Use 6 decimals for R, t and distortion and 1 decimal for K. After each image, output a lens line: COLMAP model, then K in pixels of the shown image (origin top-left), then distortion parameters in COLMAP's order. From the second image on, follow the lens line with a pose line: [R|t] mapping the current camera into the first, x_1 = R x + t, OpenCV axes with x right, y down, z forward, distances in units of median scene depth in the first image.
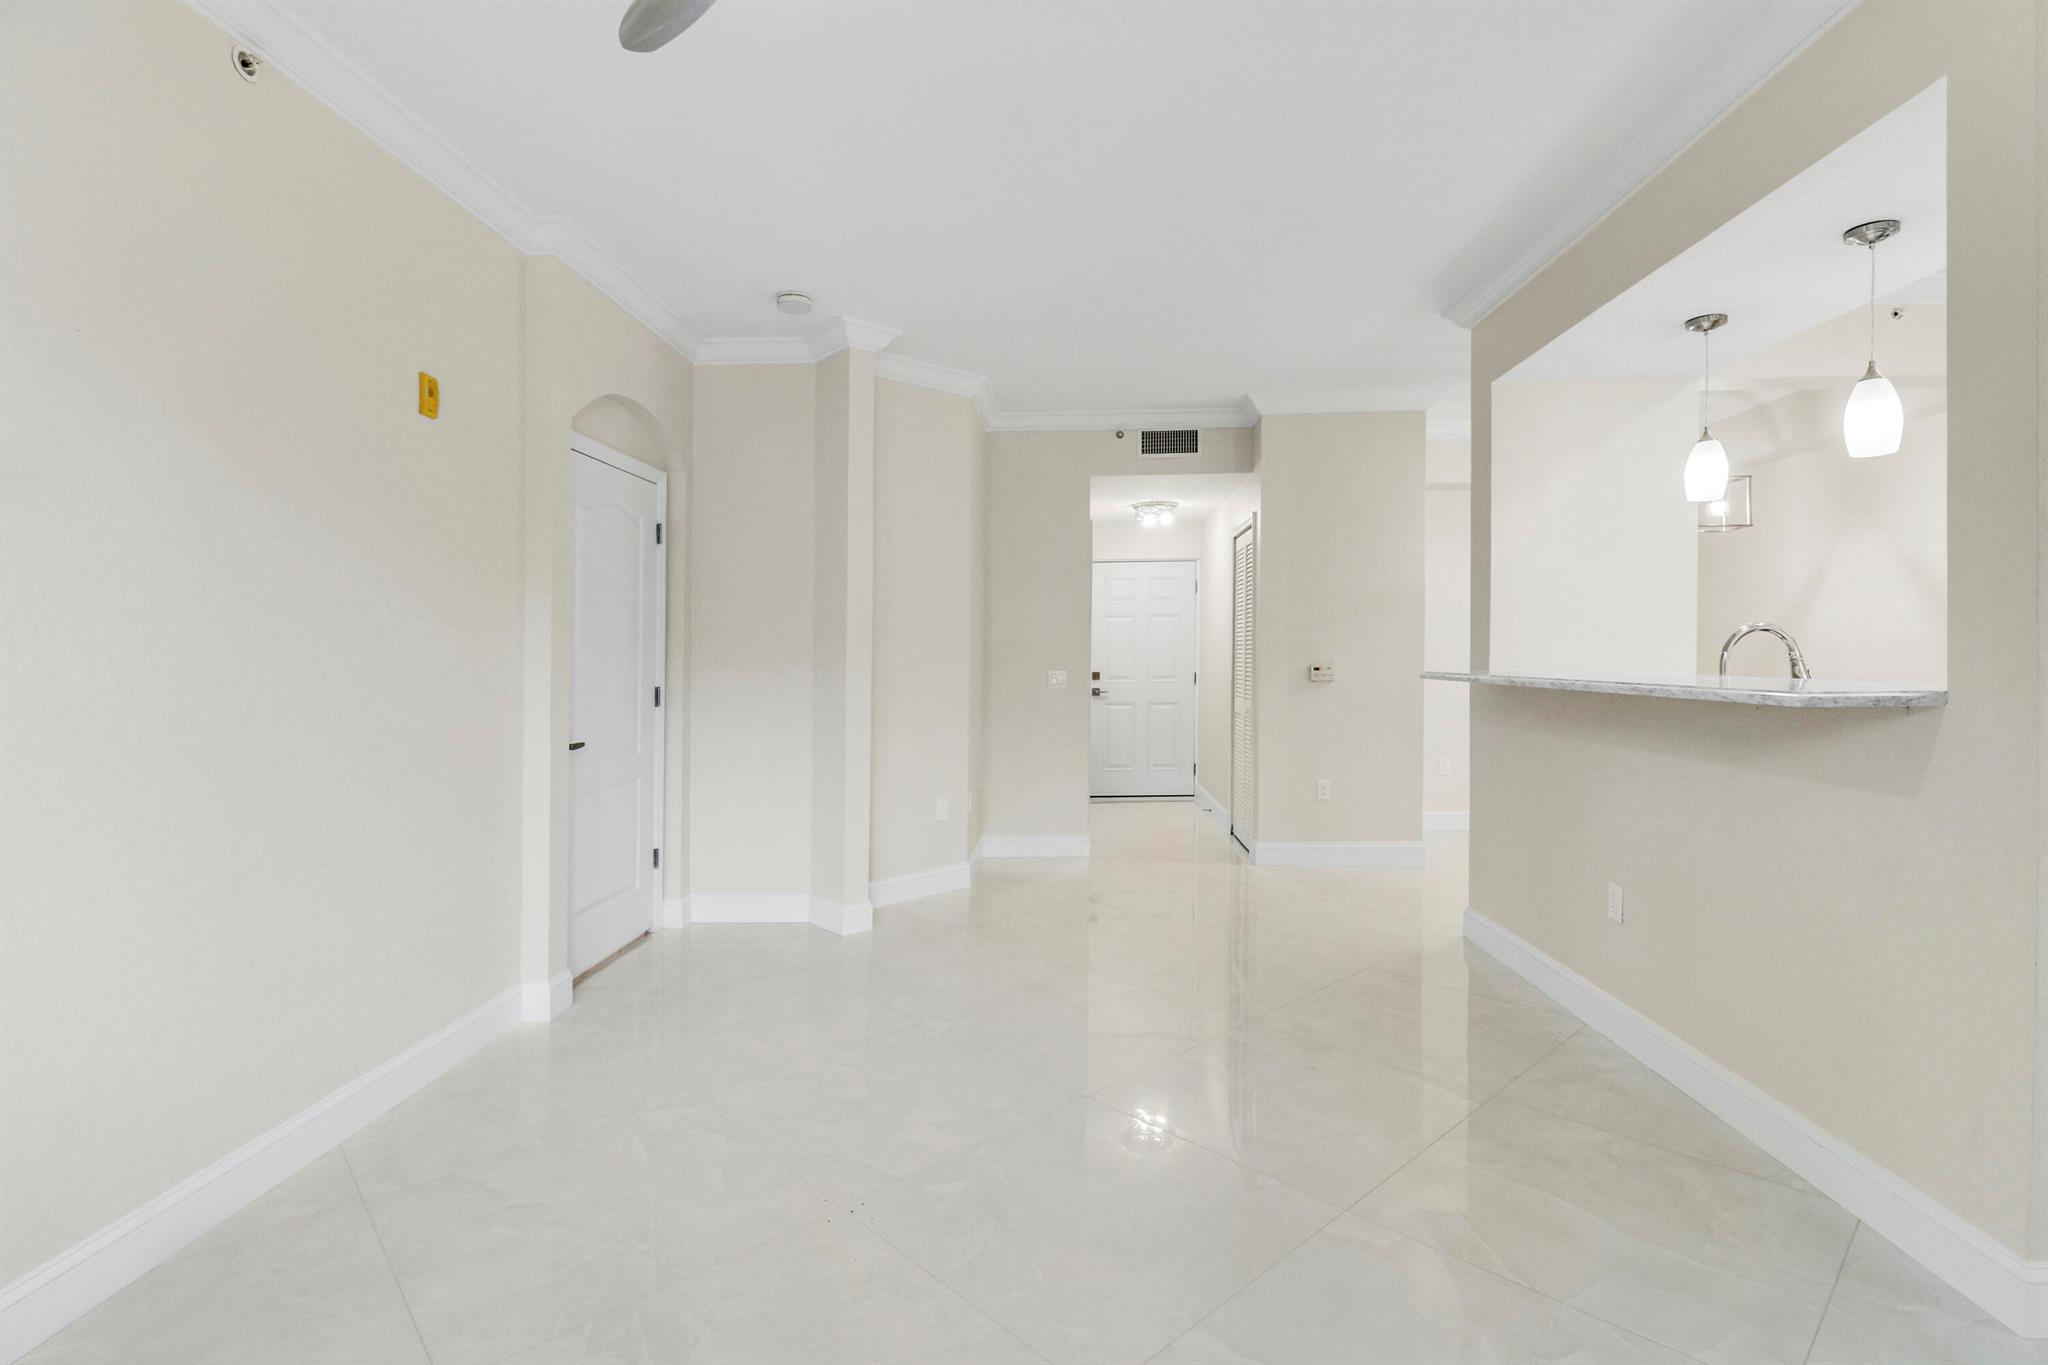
lens RADIAL K [[959.4, 0, 1036.1], [0, 959.4, 654.2], [0, 0, 1]] dist [0.013002, -0.005960]
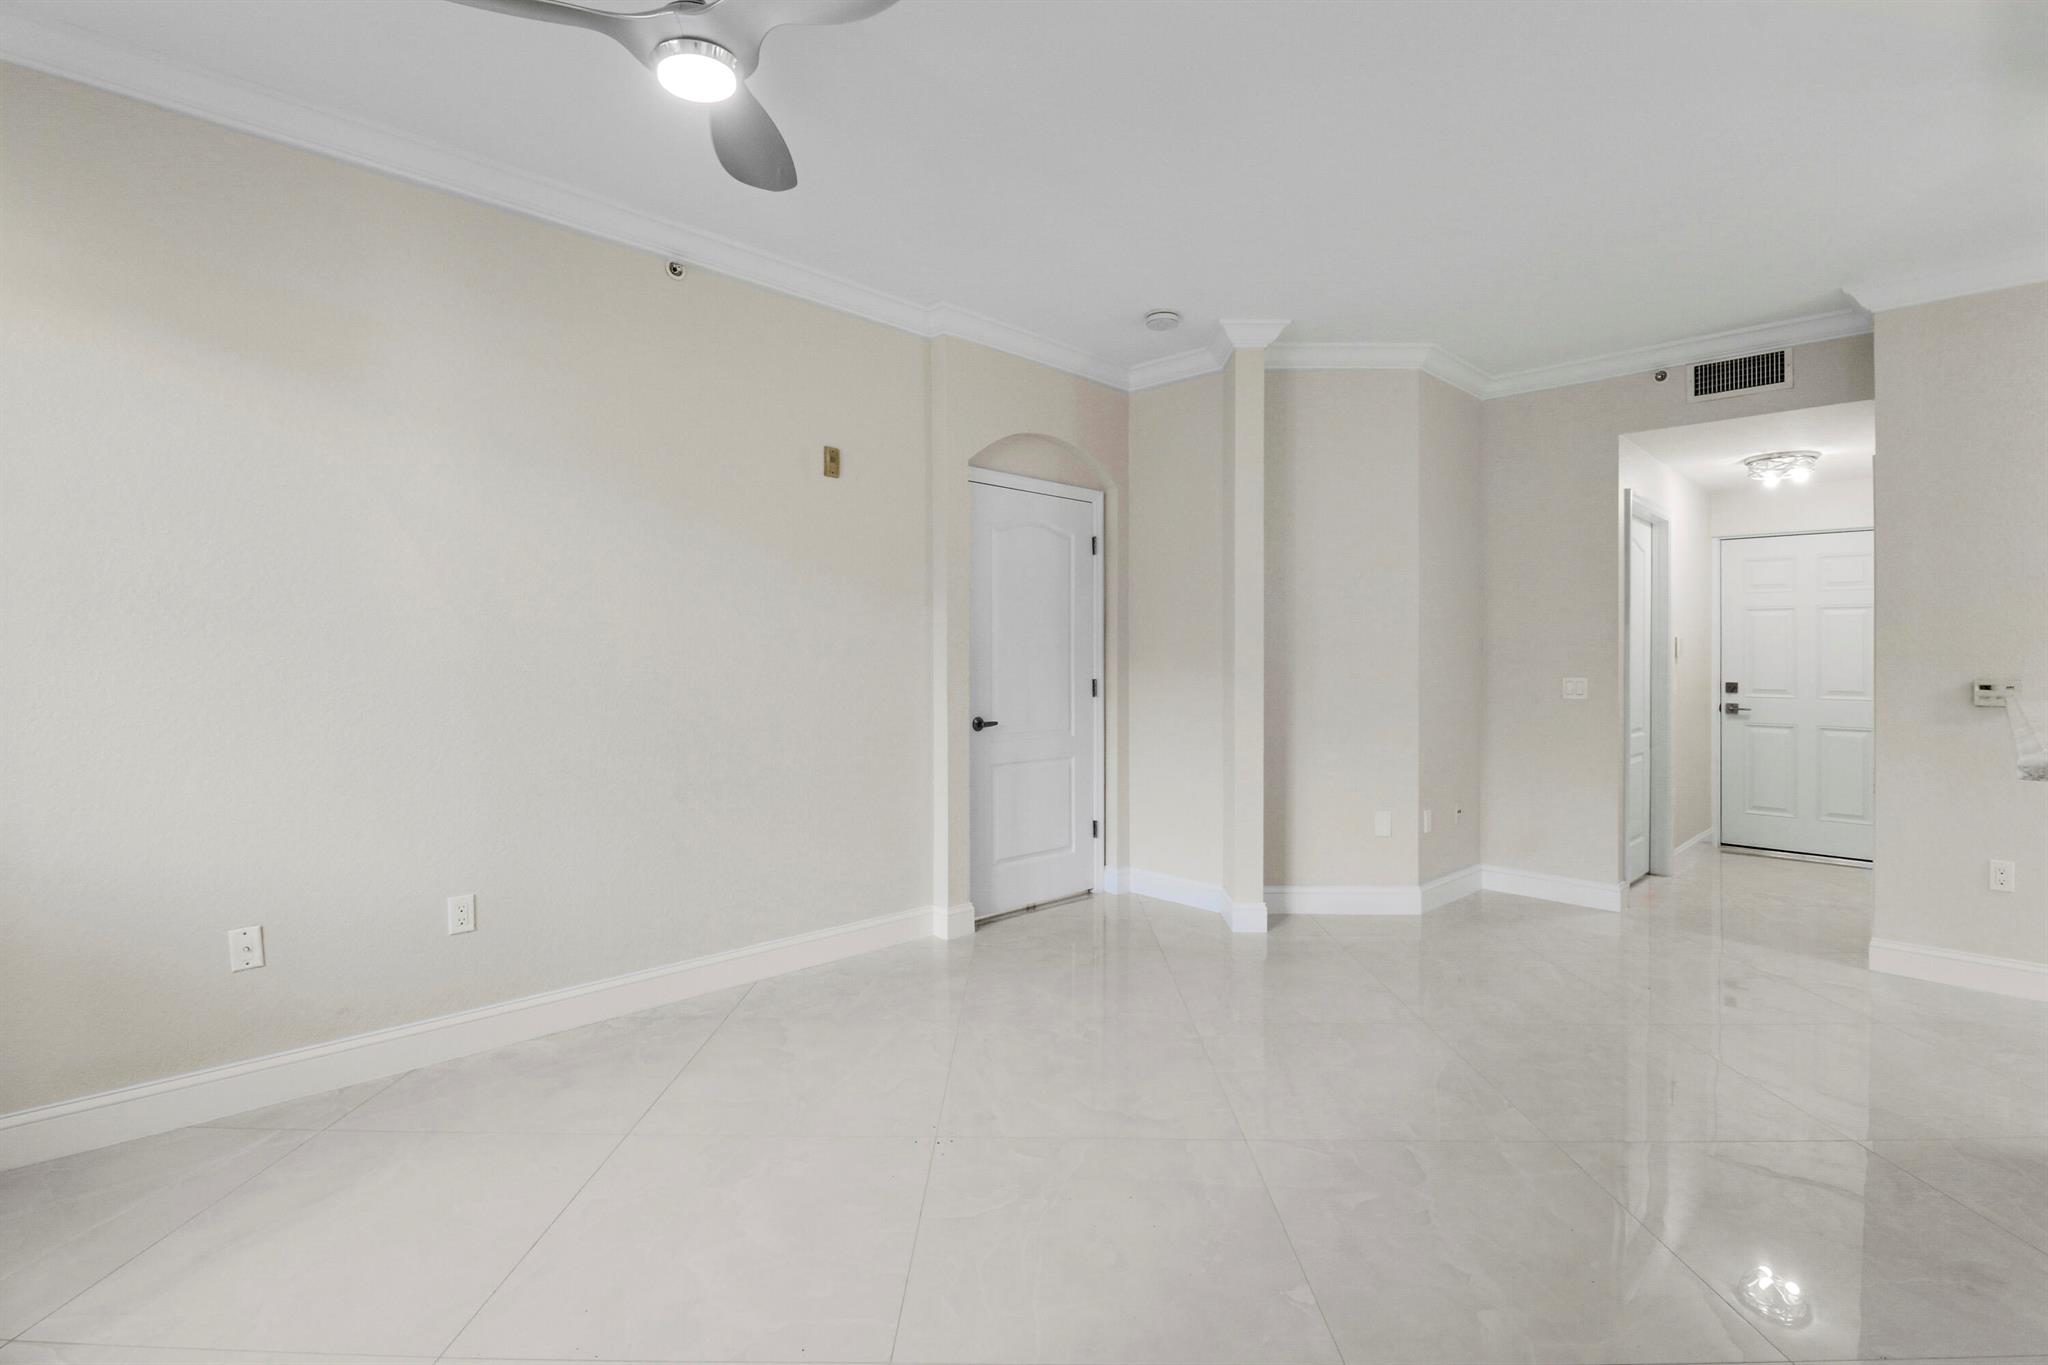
lens RADIAL K [[959.4, 0, 1065.6], [0, 959.4, 669.7], [0, 0, 1]] dist [0.013002, -0.005960]
pose [[0.739421, 0.025329, -0.672767, 0.267731], [-0.013711, 0.999651, 0.022567, -0.002748], [0.673104, -0.007462, 0.739510, 0.099517]]
